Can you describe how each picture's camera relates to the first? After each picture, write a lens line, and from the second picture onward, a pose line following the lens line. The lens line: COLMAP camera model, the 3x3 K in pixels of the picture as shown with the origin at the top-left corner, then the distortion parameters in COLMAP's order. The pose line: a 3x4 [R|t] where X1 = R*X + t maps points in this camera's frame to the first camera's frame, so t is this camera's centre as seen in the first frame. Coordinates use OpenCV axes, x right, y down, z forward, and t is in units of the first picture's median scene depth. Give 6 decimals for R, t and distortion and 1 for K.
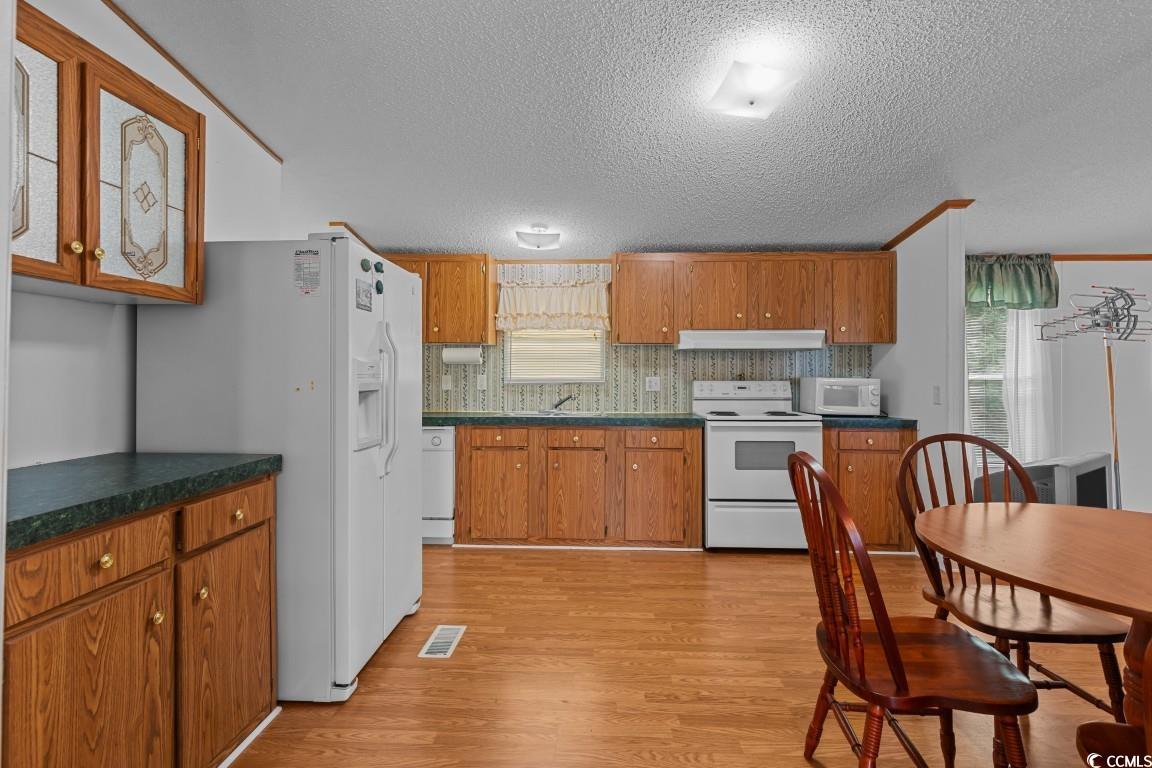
lens RADIAL K [[560.4, 0, 573.1], [0, 560.4, 364.2], [0, 0, 1]] dist [0.000984, -0.000299]
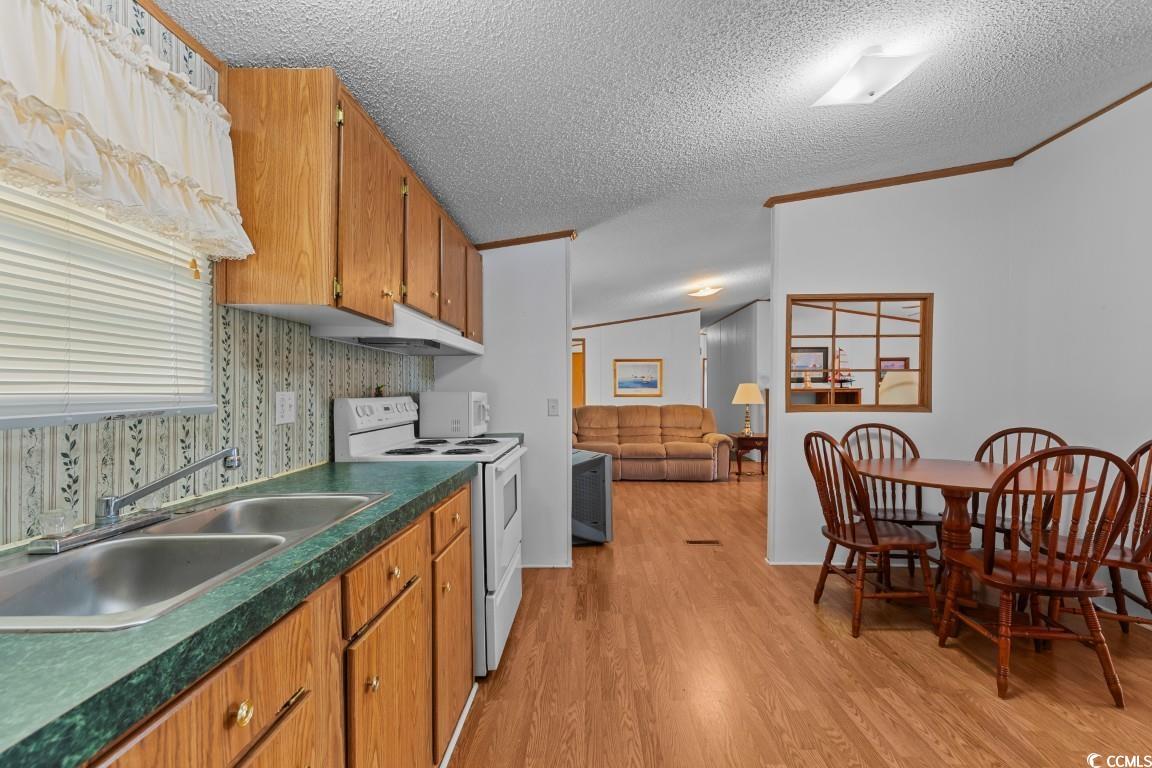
lens RADIAL K [[523.6, 0, 582.5], [0, 523.6, 389.7], [0, 0, 1]] dist [-0.001660, -0.000569]
pose [[-0.031133, 0.000797, 0.999515, -0.321146], [-0.016212, 0.999868, -0.001302, 0.020577], [-0.999384, -0.016245, -0.031116, 0.907711]]
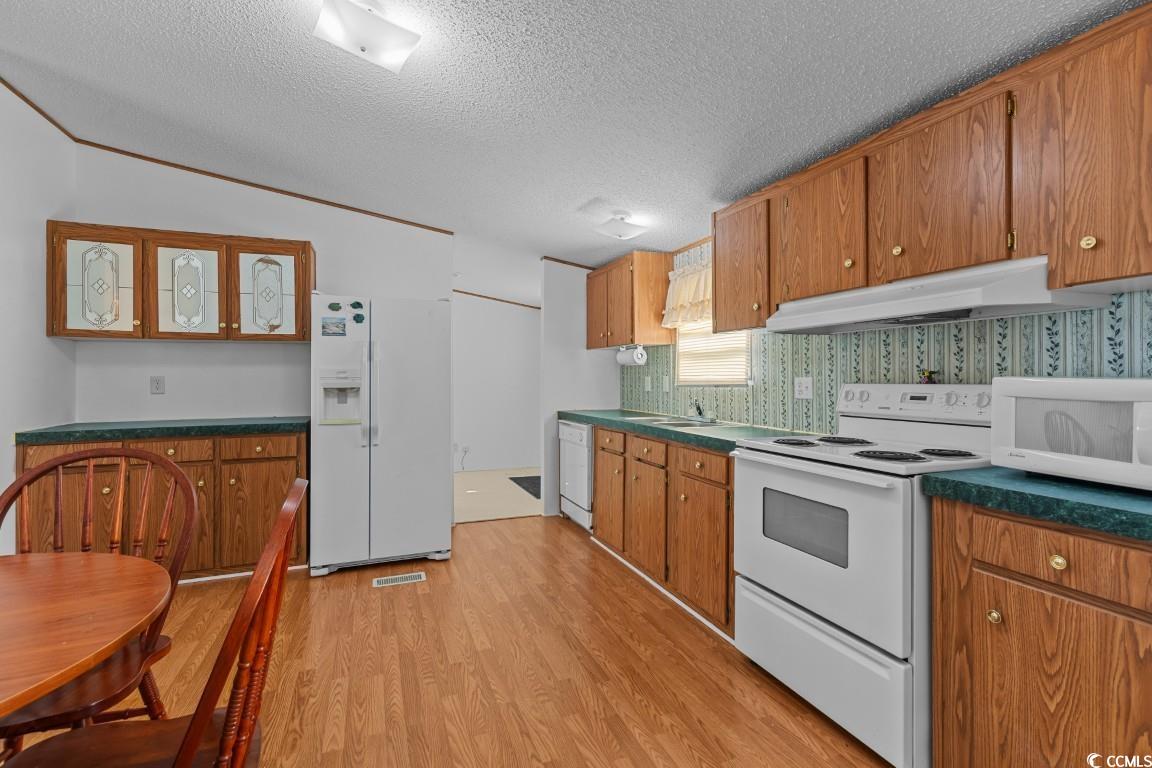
lens RADIAL K [[523.8, 0, 572.5], [0, 523.8, 375.1], [0, 0, 1]] dist [0.002386, 0.000278]
pose [[0.392859, -0.010222, -0.919542, 0.700160], [0.023143, 0.999731, -0.001226, 0.016508], [0.919308, -0.020799, 0.392990, 0.592726]]
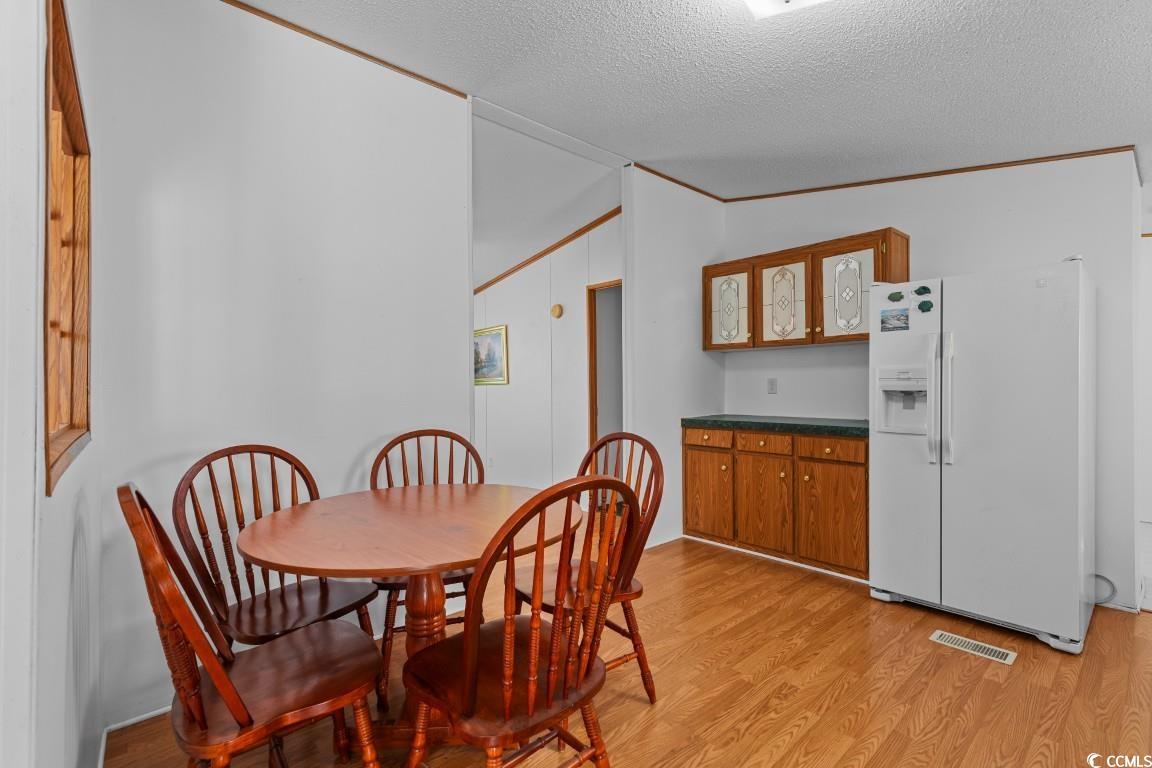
lens RADIAL K [[515.3, 0, 578.9], [0, 515.3, 385.1], [0, 0, 1]] dist [0.002266, 0.000095]
pose [[-0.723373, 0.004387, -0.690444, 0.591611], [0.018696, 0.999738, -0.013235, 0.020633], [0.690205, -0.022483, -0.723265, 0.784135]]
